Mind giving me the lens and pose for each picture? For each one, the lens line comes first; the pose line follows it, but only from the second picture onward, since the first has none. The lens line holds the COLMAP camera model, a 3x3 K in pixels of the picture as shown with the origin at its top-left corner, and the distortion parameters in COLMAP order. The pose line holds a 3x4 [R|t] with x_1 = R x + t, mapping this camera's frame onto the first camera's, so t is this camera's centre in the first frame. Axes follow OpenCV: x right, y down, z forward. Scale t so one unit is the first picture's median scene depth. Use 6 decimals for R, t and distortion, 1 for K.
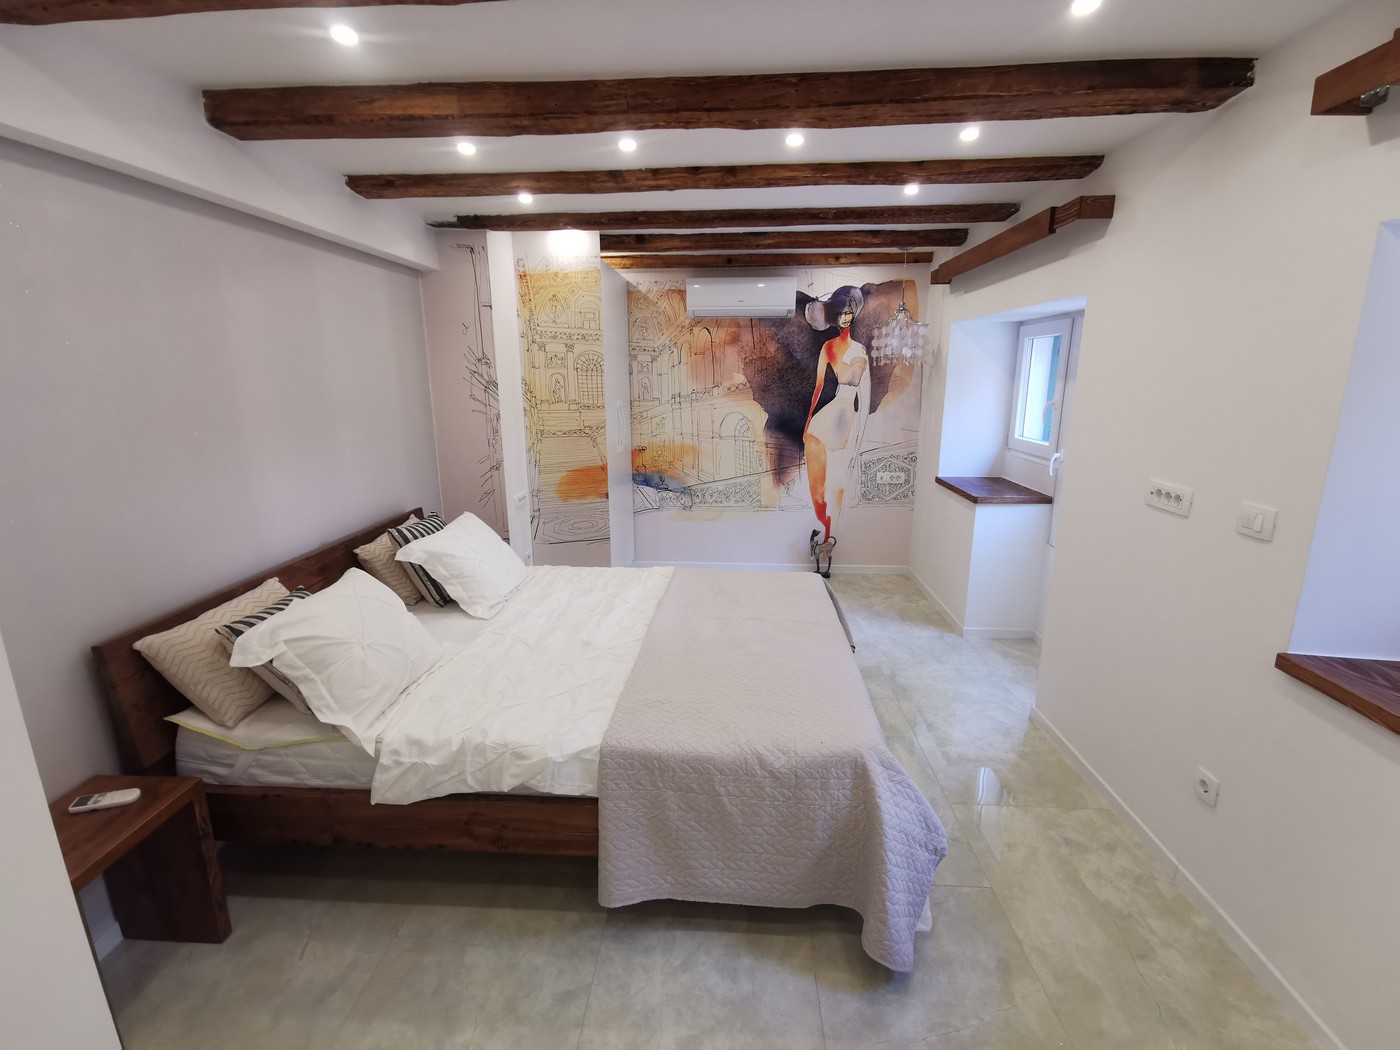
lens RADIAL K [[639.3, 0, 705.4], [0, 639.3, 526.2], [0, 0, 1]] dist [0.014460, -0.012992]
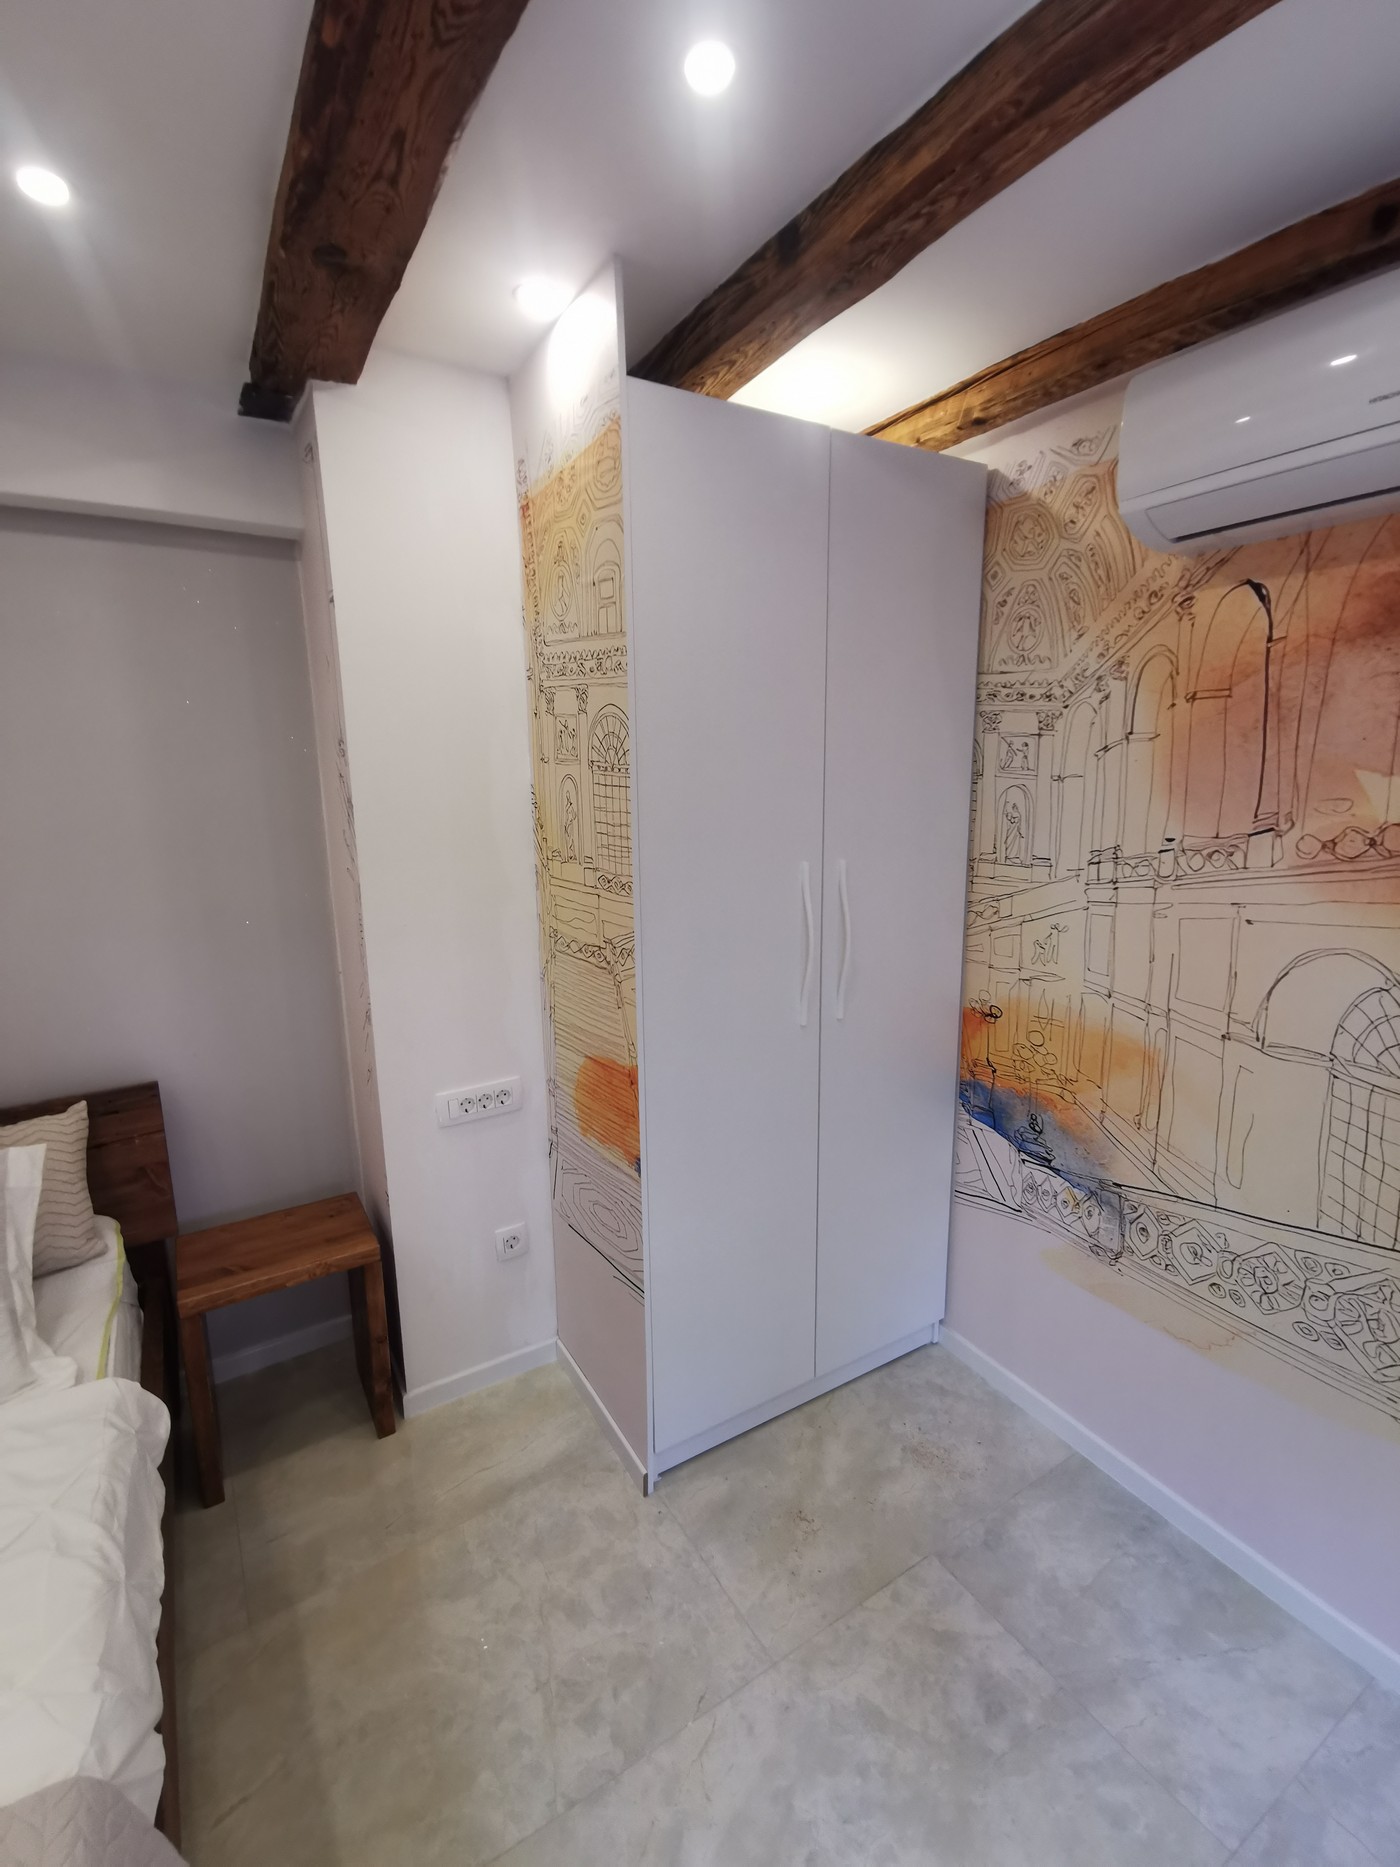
lens RADIAL K [[852.5, 0, 699.8], [0, 852.5, 938.9], [0, 0, 1]] dist [0.014460, -0.012992]
pose [[0.570274, 0.161517, -0.805419, 0.155801], [-0.186322, 0.980358, 0.064673, -0.161881], [0.800045, 0.113186, 0.589166, 0.656779]]
